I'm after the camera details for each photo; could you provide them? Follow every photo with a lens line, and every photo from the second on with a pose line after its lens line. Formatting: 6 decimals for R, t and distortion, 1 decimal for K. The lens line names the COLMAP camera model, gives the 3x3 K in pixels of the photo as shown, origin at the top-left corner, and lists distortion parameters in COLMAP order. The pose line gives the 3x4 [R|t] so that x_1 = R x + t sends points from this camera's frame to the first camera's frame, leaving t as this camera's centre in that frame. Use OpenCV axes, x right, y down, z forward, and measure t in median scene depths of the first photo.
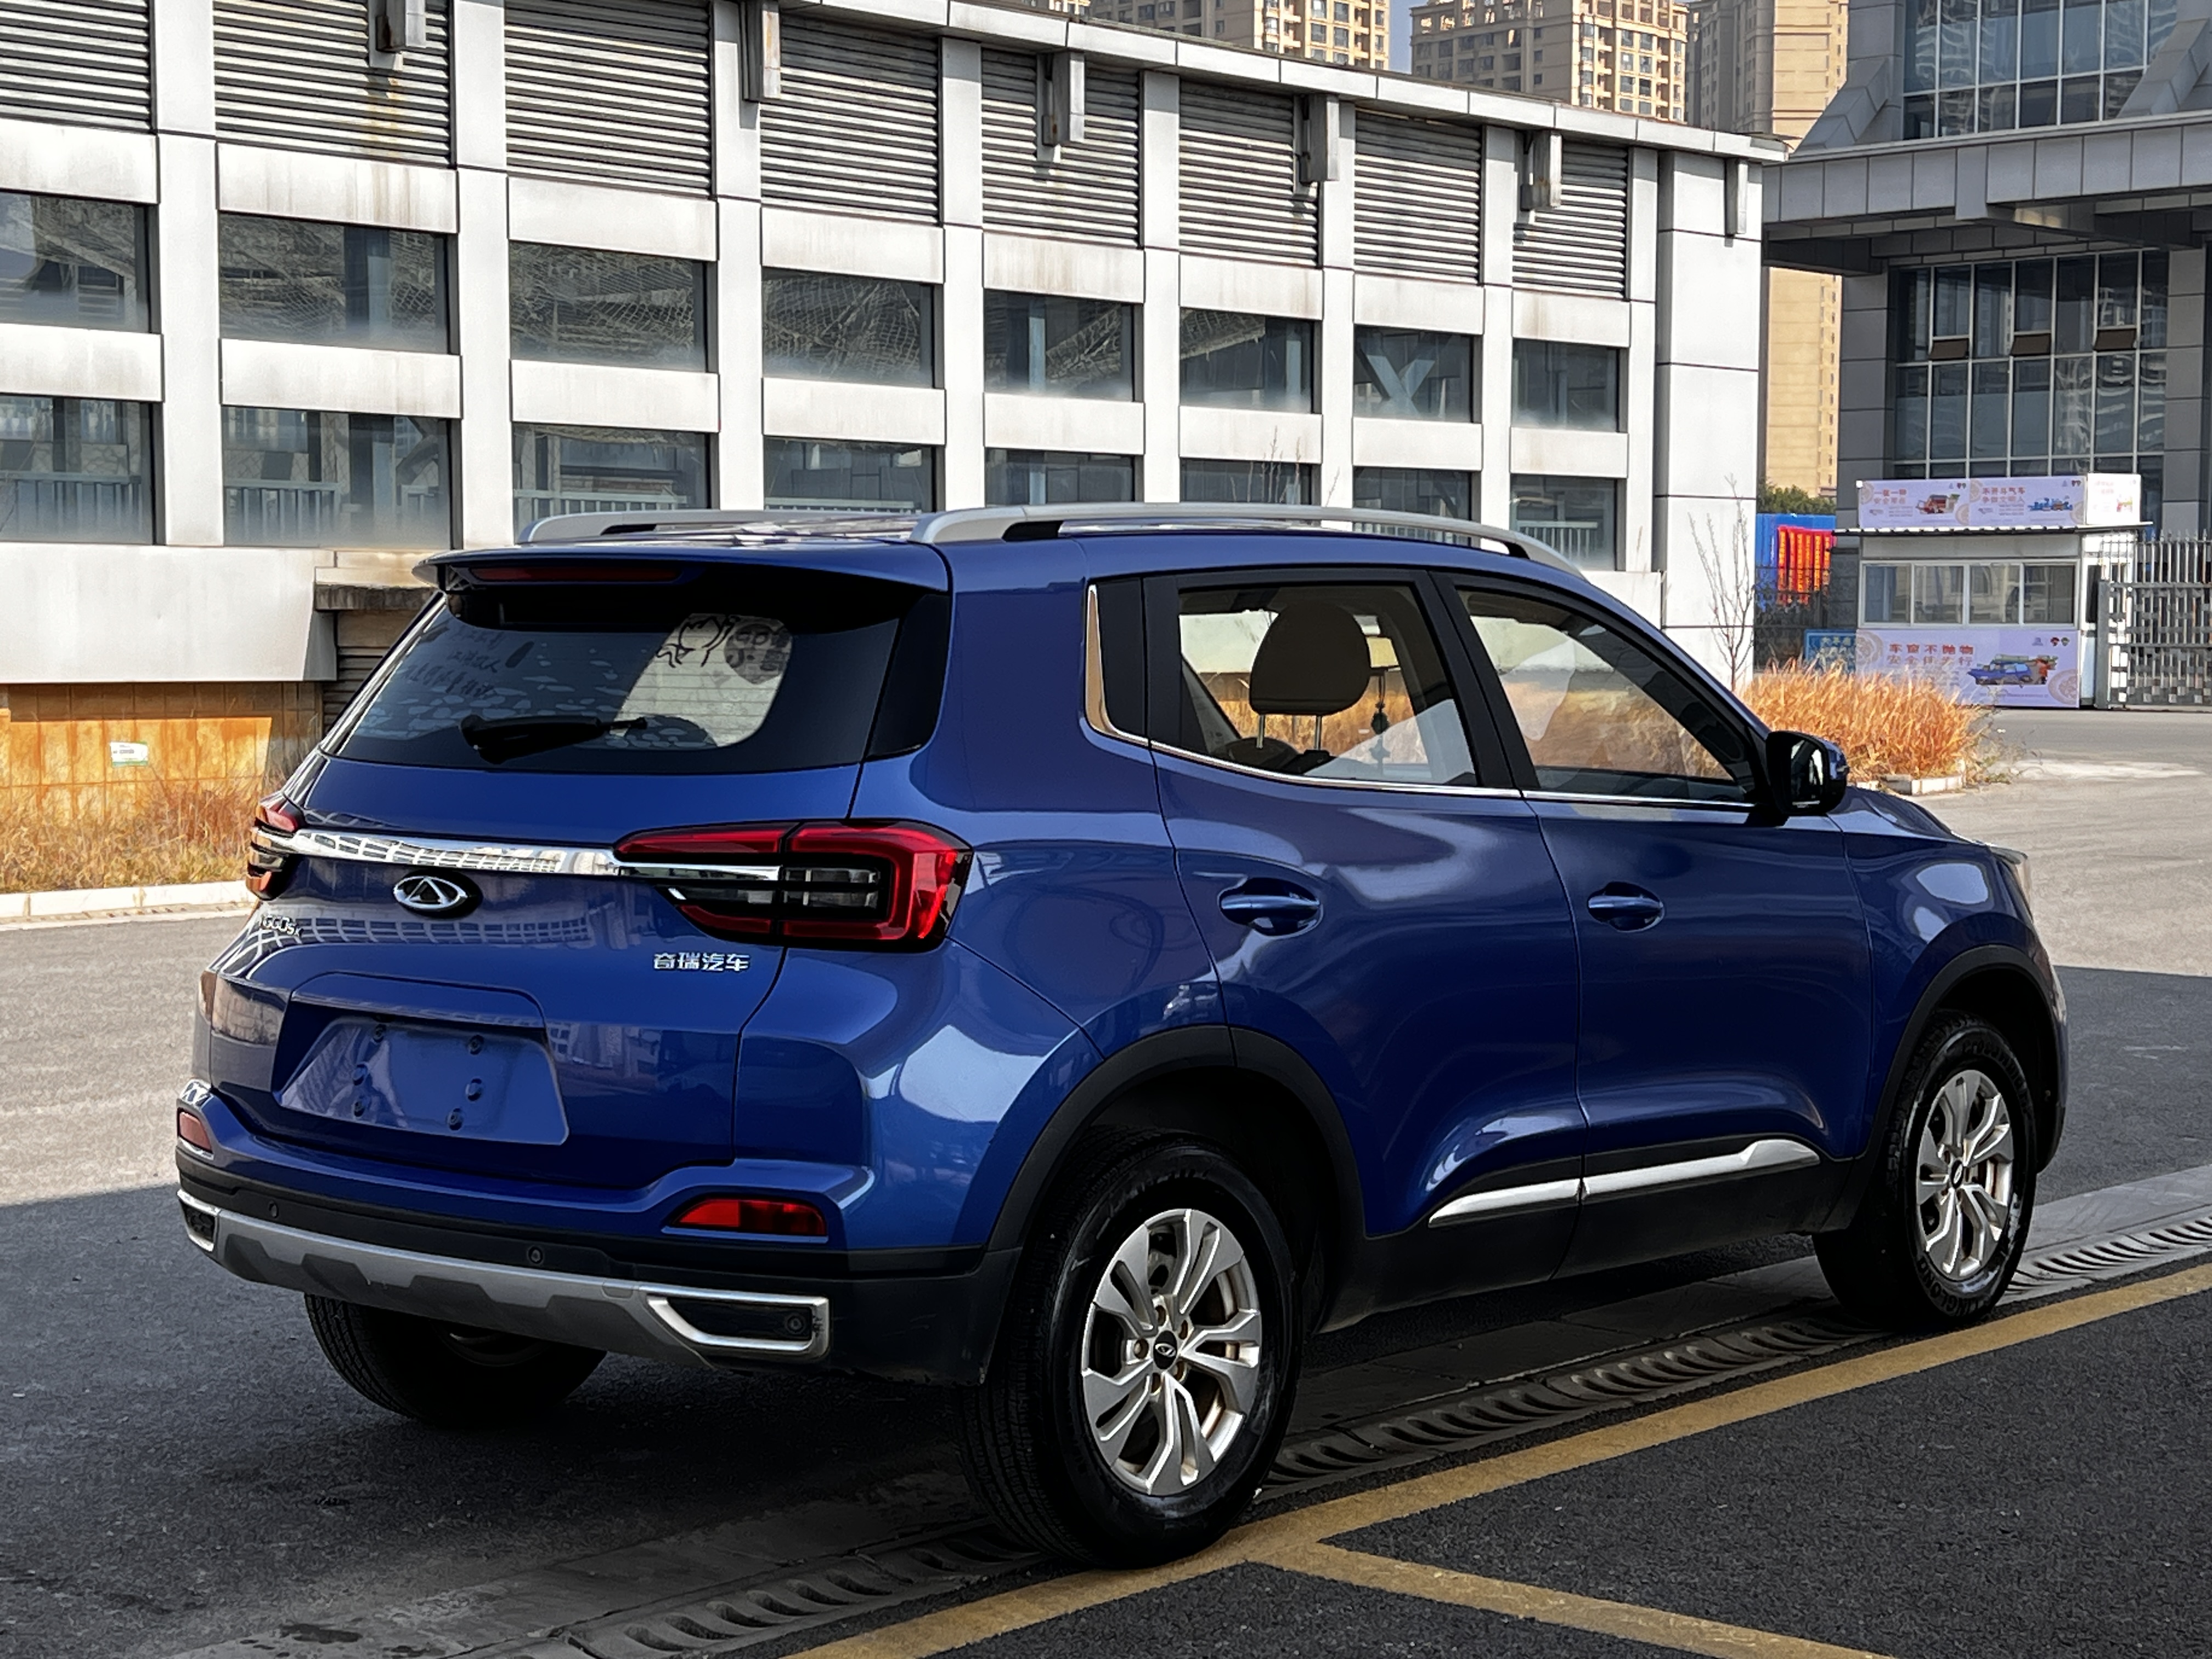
lens RADIAL K [[3592.7, 0, 1178.9], [0, 3592.7, 839.3], [0, 0, 1]] dist [0.100089, 0.000000]
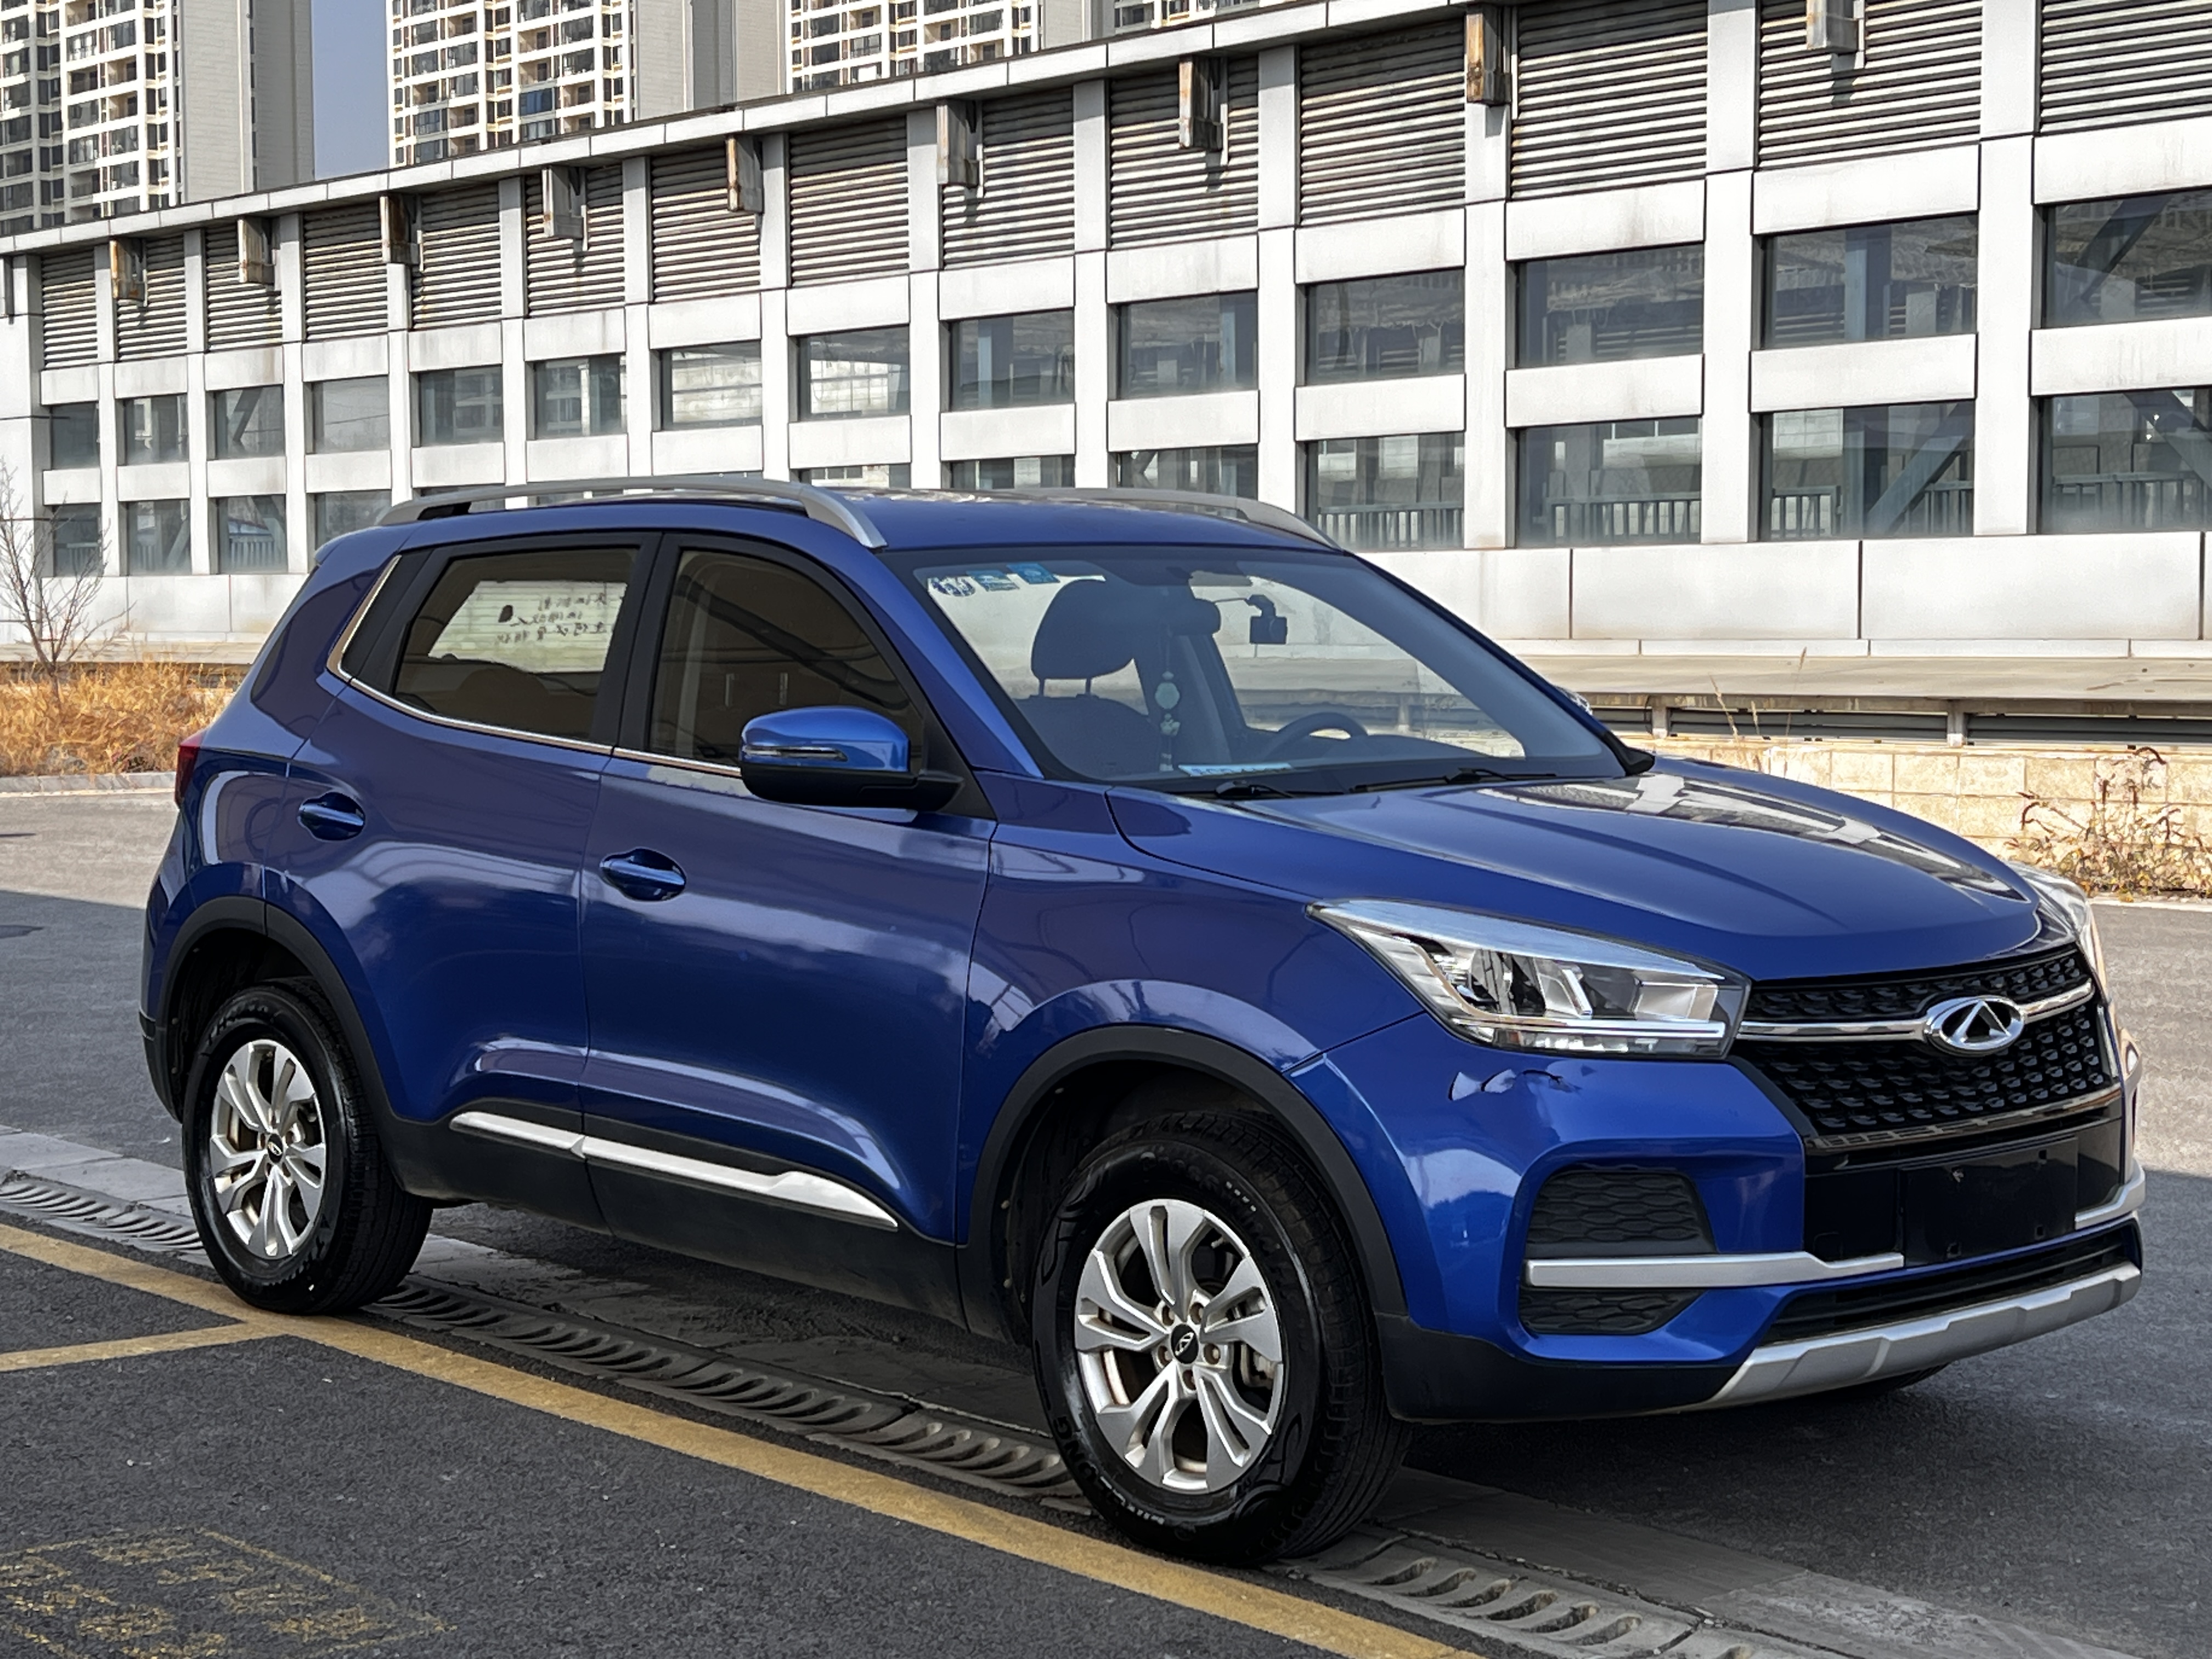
lens RADIAL K [[3592.7, 0, 1103.0], [0, 3592.7, 819.9], [0, 0, 1]] dist [0.100089, 0.000000]
pose [[-0.132395, 0.061546, -0.989284, 1.001823], [-0.058996, 0.995812, 0.069847, -0.073656], [0.989440, 0.067611, -0.128209, 1.128284]]
